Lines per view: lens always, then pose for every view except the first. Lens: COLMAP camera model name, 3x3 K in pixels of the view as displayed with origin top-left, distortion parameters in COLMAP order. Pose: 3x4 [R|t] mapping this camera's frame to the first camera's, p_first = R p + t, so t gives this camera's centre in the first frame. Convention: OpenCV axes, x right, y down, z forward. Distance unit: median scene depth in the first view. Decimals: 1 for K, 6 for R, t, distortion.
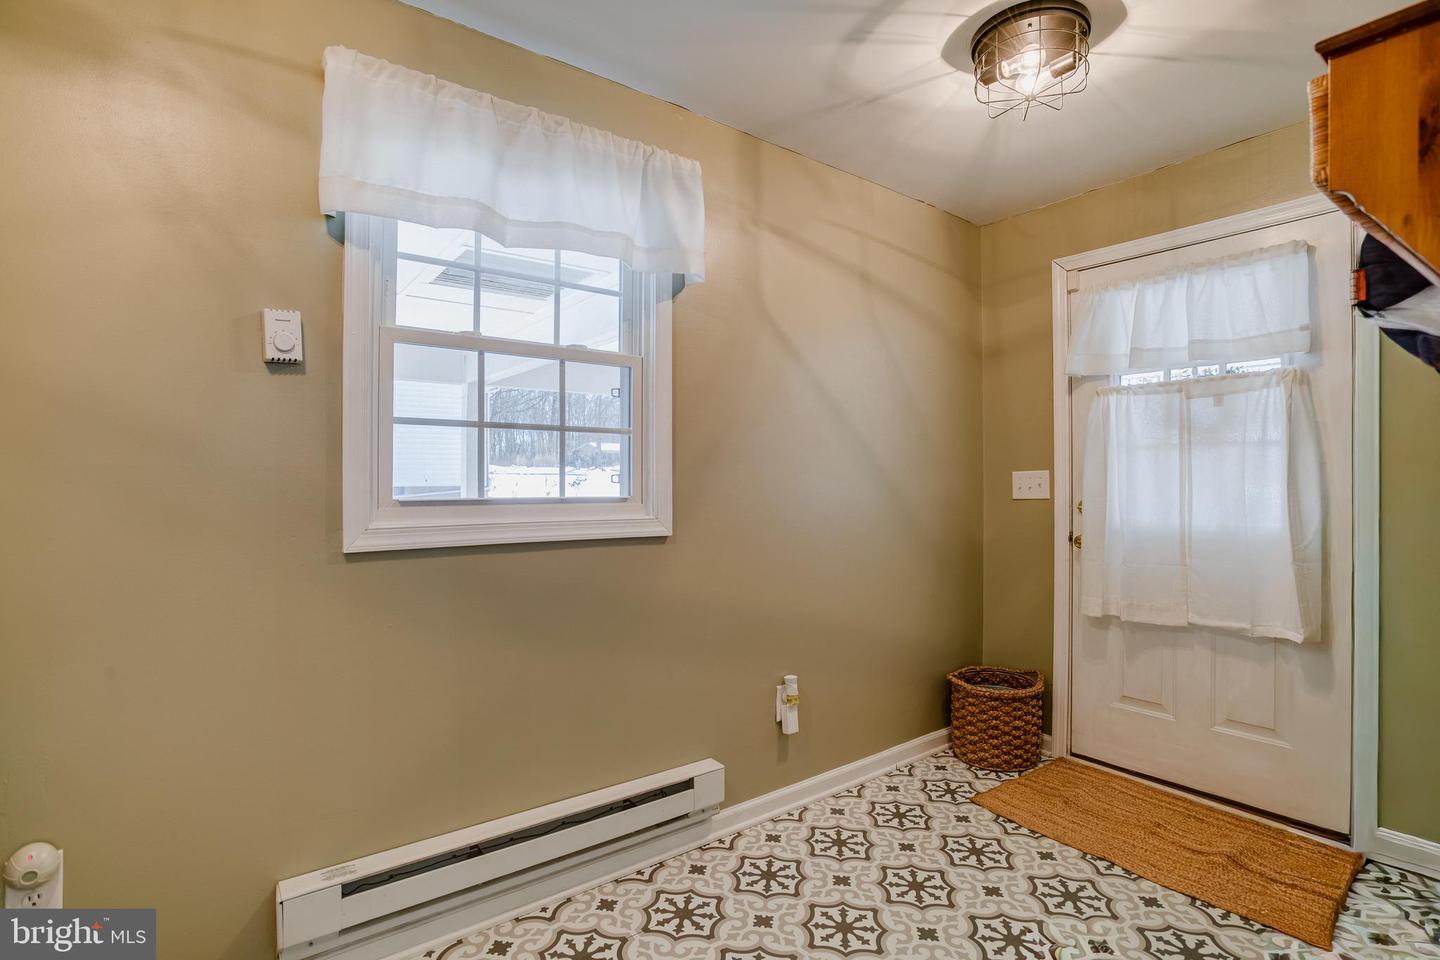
lens RADIAL K [[719.6, 0, 722.9], [0, 719.6, 479.0], [0, 0, 1]] dist [0.036549, 0.000432]
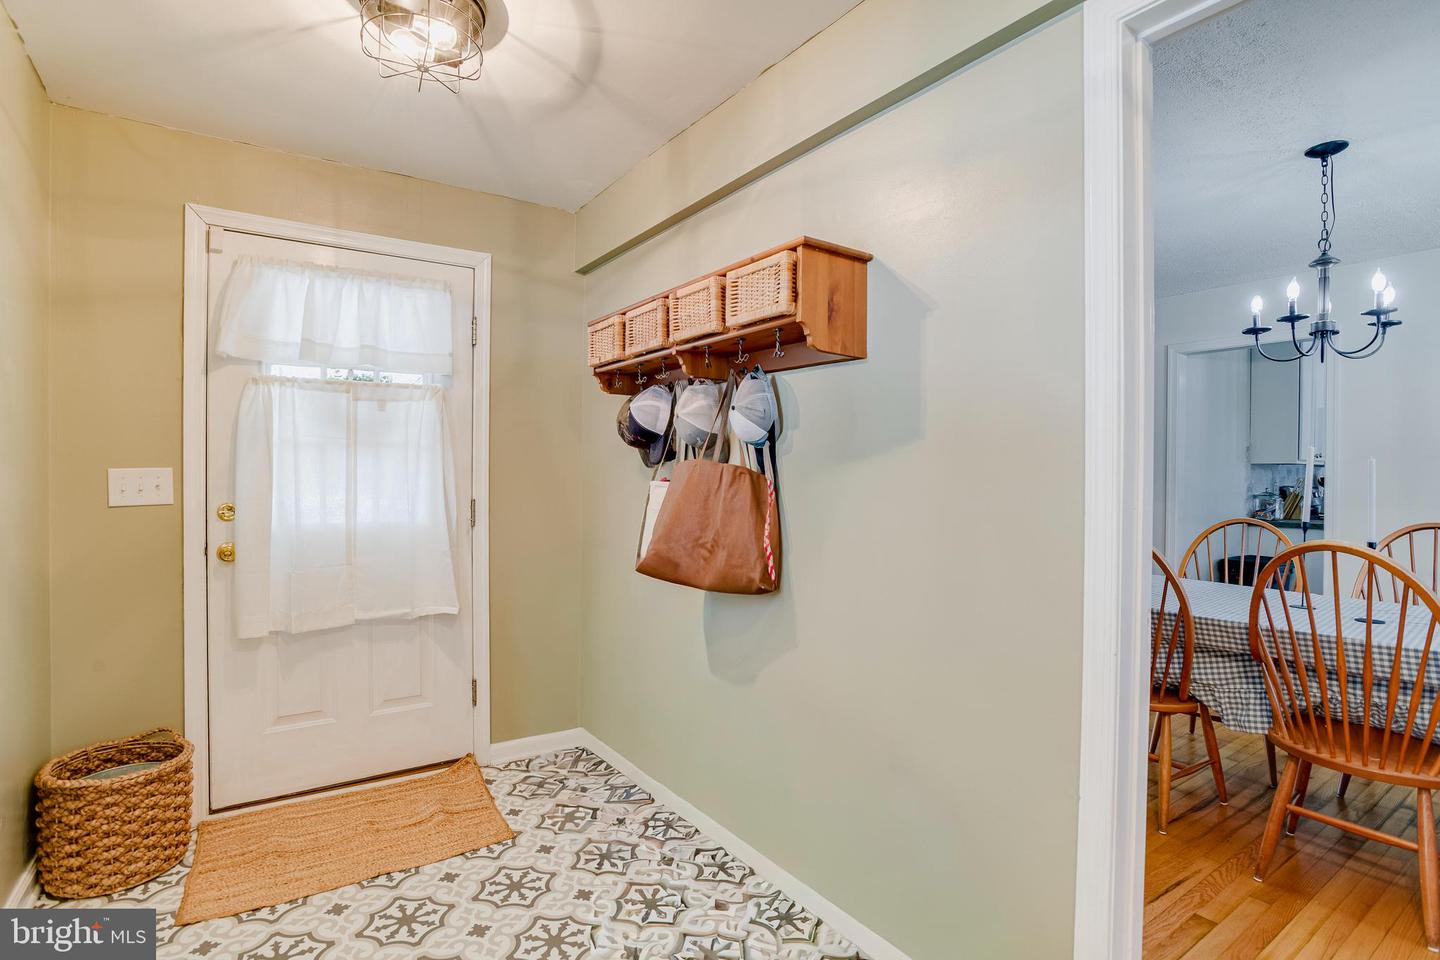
lens RADIAL K [[736.5, 0, 722.0], [0, 736.5, 477.0], [0, 0, 1]] dist [-0.020435, 0.003133]
pose [[0.049499, -0.001505, 0.998773, -0.356442], [-0.006592, 0.999977, 0.001834, -0.008352], [-0.998752, -0.006674, 0.049488, 0.435851]]
